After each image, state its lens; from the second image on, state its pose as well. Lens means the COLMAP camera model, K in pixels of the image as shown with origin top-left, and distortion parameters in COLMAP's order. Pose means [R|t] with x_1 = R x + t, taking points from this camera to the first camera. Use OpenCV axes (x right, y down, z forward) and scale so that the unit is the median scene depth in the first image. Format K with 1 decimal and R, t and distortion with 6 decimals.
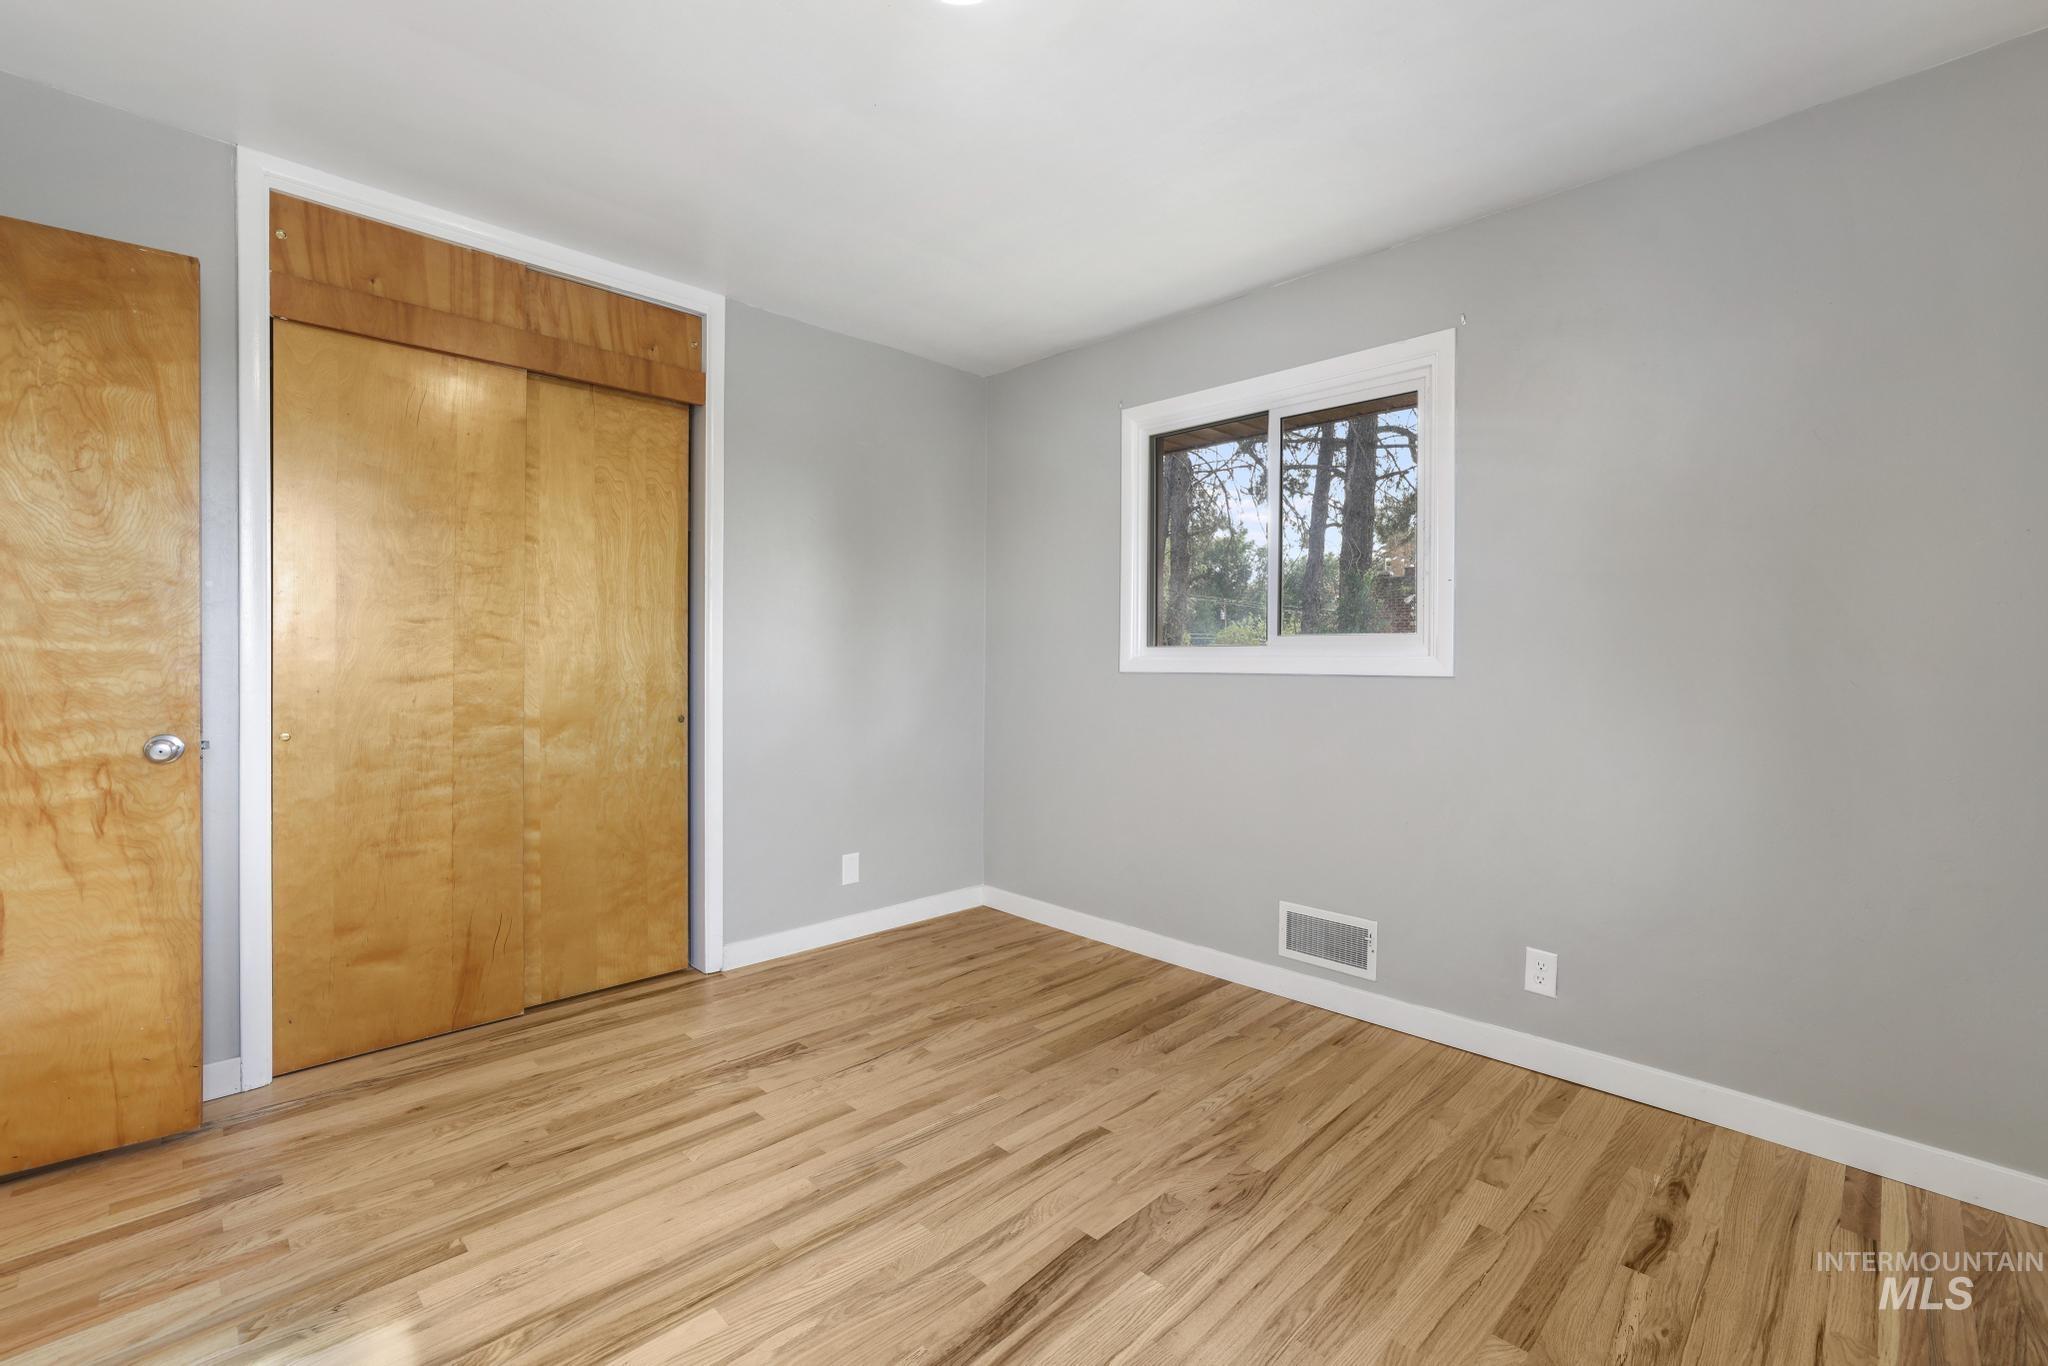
lens RADIAL K [[887.5, 0, 1015.1], [0, 887.5, 667.1], [0, 0, 1]] dist [-0.003113, 0.003013]
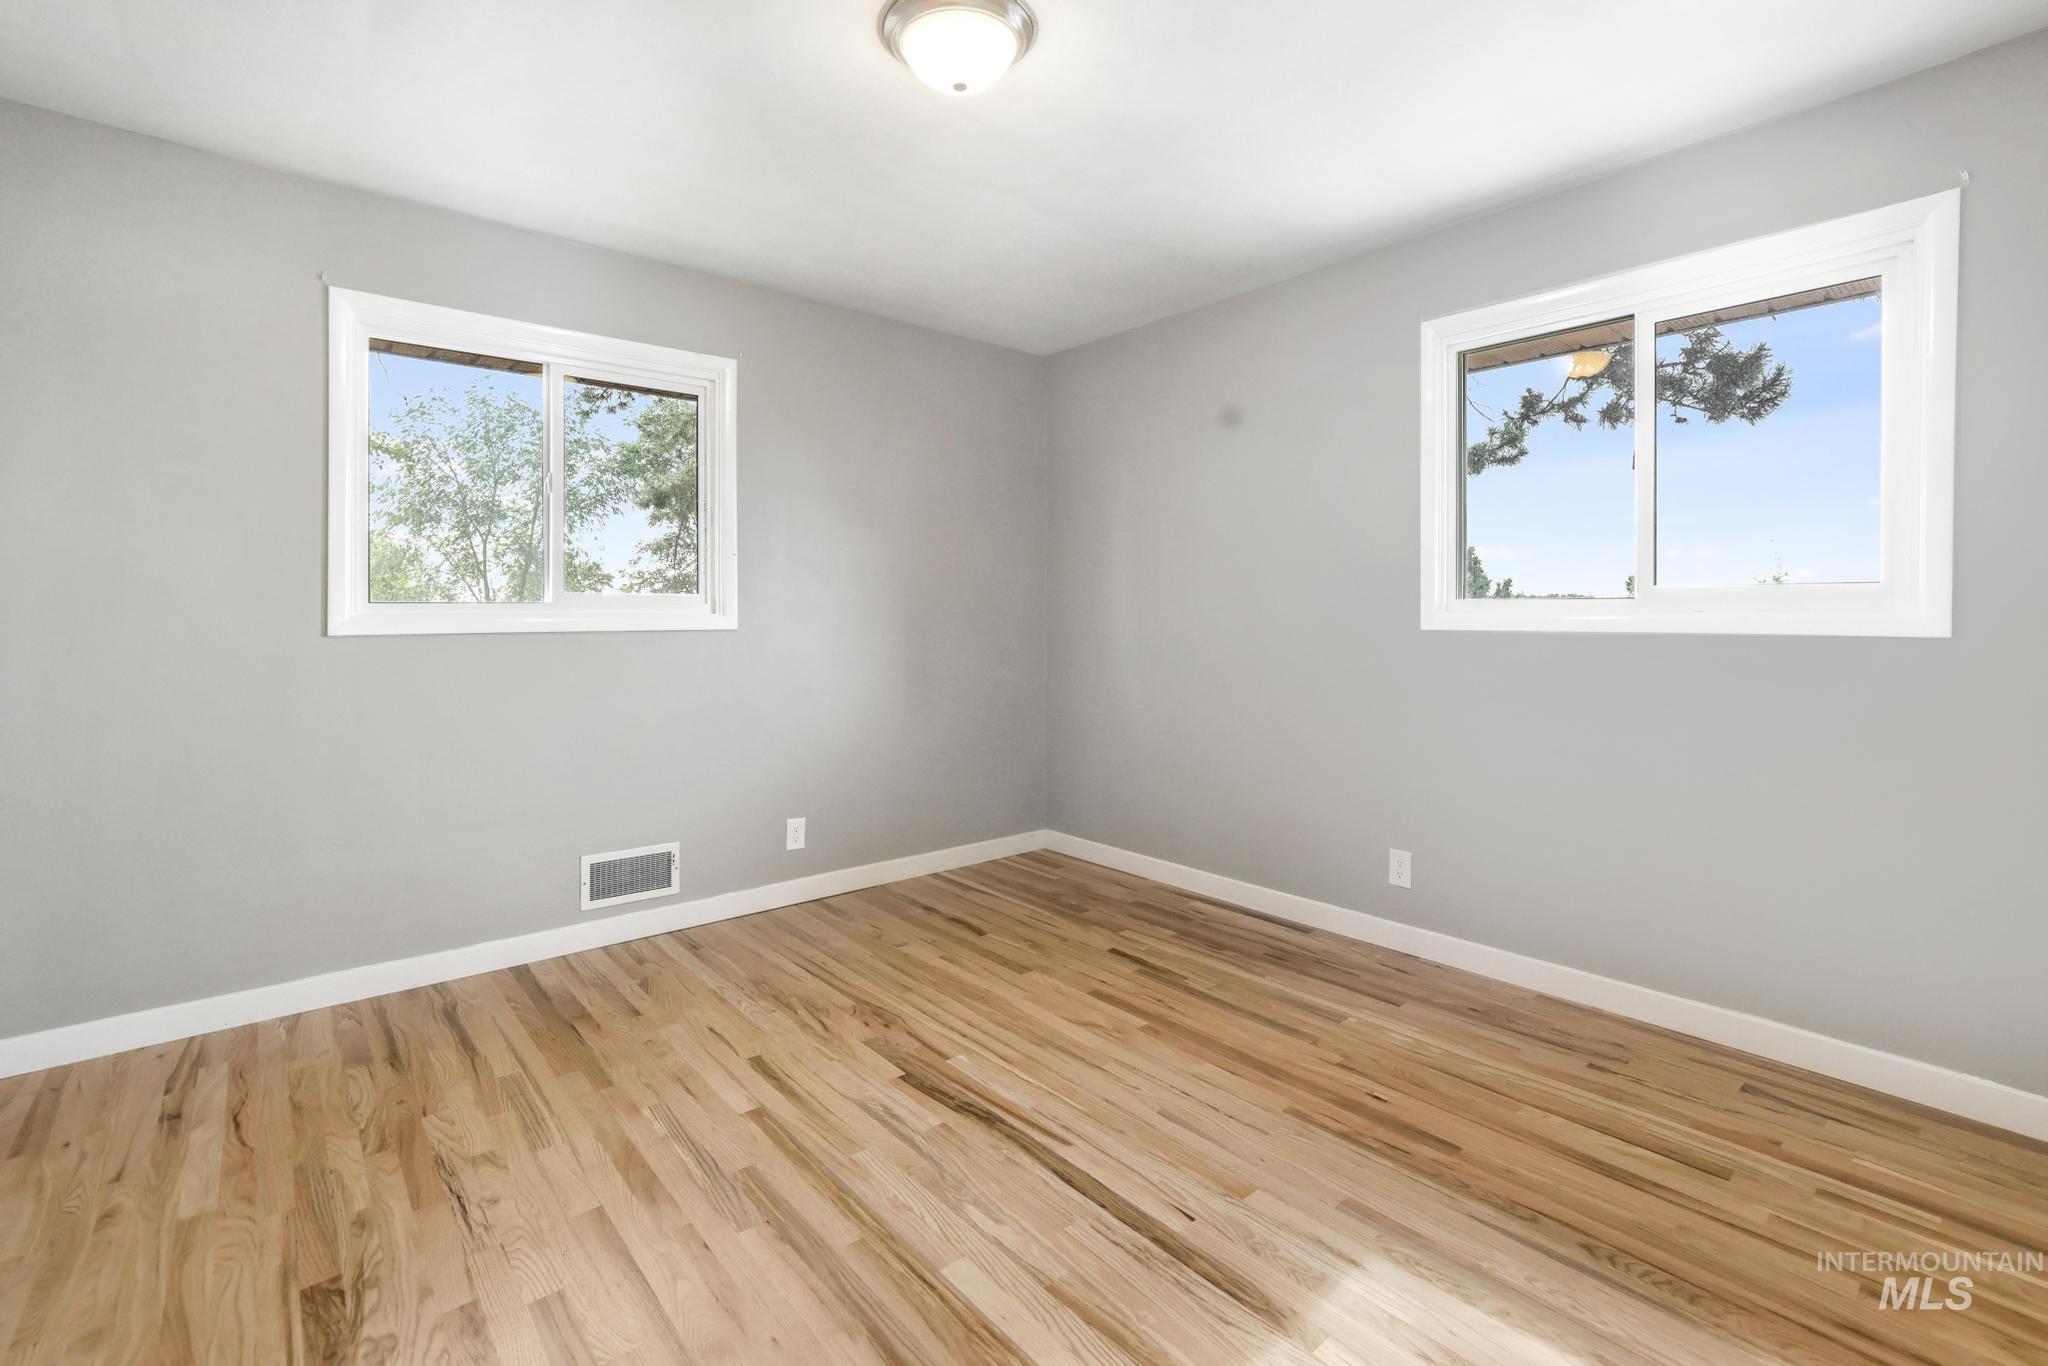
lens RADIAL K [[887.5, 0, 1035.5], [0, 887.5, 631.5], [0, 0, 1]] dist [-0.003113, 0.003013]
pose [[0.075801, -0.022317, 0.996873, -0.838107], [0.007268, 0.999735, 0.021828, -0.014959], [-0.997097, 0.005590, 0.075943, 0.515219]]
